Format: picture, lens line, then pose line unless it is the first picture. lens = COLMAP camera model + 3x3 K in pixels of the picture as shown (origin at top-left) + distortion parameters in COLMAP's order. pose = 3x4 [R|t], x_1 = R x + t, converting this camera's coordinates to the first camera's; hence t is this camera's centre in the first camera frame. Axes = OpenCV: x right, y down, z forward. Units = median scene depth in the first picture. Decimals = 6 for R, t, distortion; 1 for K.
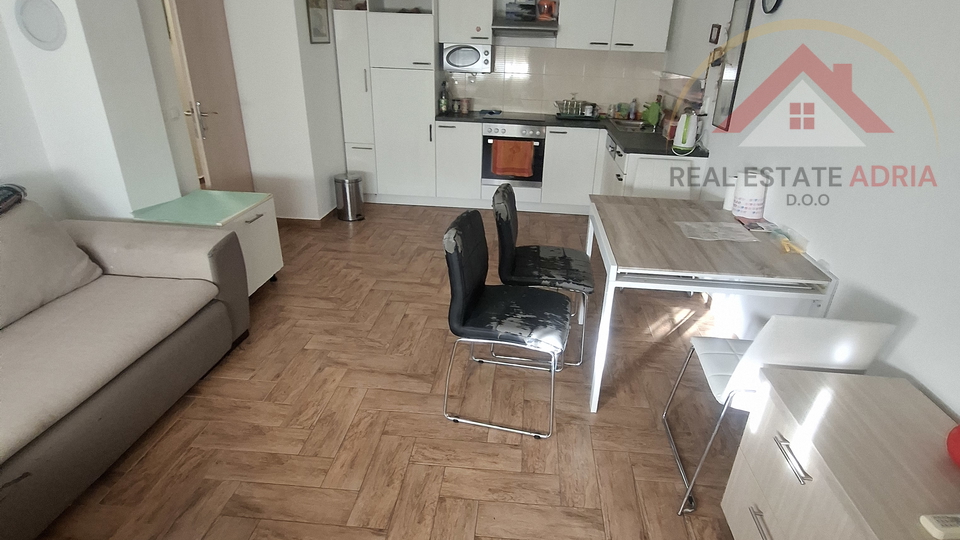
lens RADIAL K [[504.4, 0, 480.9], [0, 504.4, 272.0], [0, 0, 1]] dist [0.001654, -0.001292]
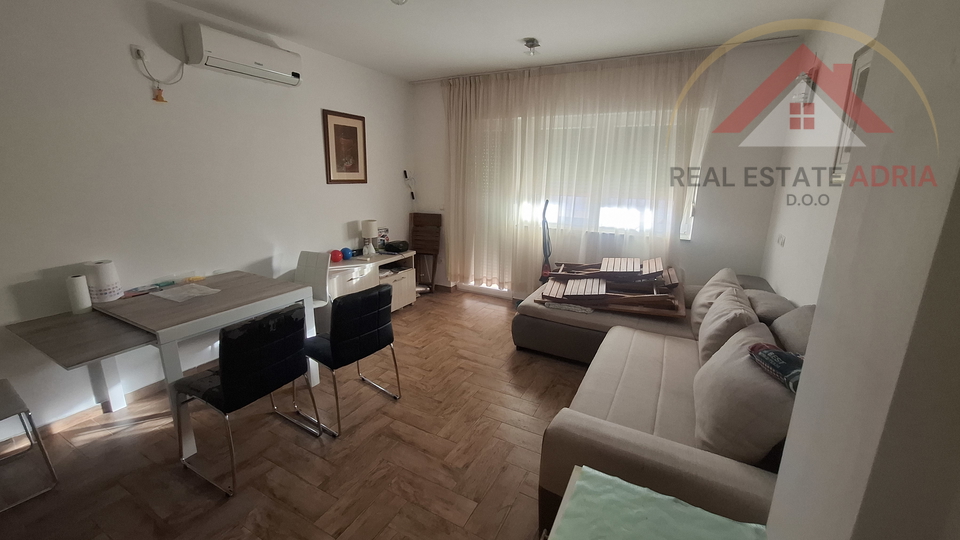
lens RADIAL K [[383.1, 0, 479.5], [0, 383.1, 263.9], [0, 0, 1]] dist [0.000551, 0.000030]
pose [[-0.922803, -0.134674, 0.360966, -0.596503], [0.115438, 0.797217, 0.592553, -0.642243], [-0.367570, 0.588480, -0.720128, 1.364366]]
